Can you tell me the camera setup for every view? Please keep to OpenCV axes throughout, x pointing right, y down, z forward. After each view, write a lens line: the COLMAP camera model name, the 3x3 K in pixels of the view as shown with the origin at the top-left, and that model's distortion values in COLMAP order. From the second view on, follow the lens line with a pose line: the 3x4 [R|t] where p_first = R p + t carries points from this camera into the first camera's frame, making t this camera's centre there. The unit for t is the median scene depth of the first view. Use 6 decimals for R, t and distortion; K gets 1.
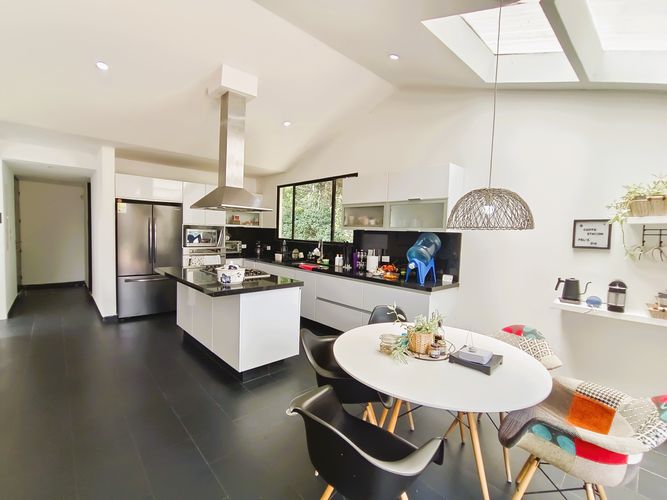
lens RADIAL K [[304.8, 0, 333.6], [0, 304.8, 250.5], [0, 0, 1]] dist [0.001640, 0.000288]
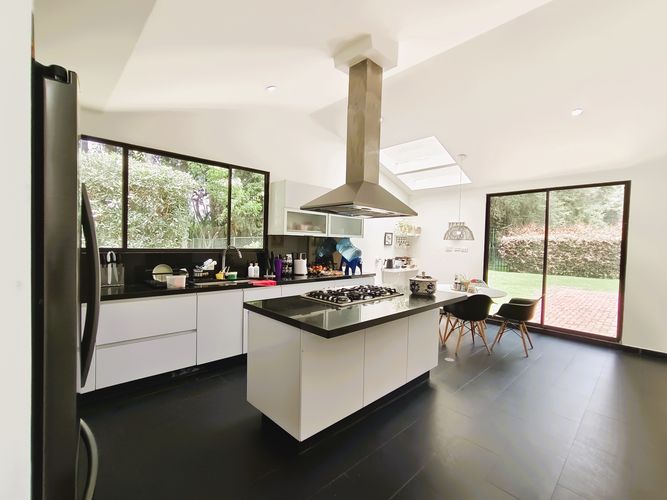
lens RADIAL K [[304.8, 0, 333.5], [0, 304.8, 249.3], [0, 0, 1]] dist [0.001640, 0.000288]
pose [[0.009520, -0.064383, 0.997880, -0.896801], [0.027731, 0.997558, 0.064098, -0.080905], [-0.999570, 0.027062, 0.011282, 0.839224]]
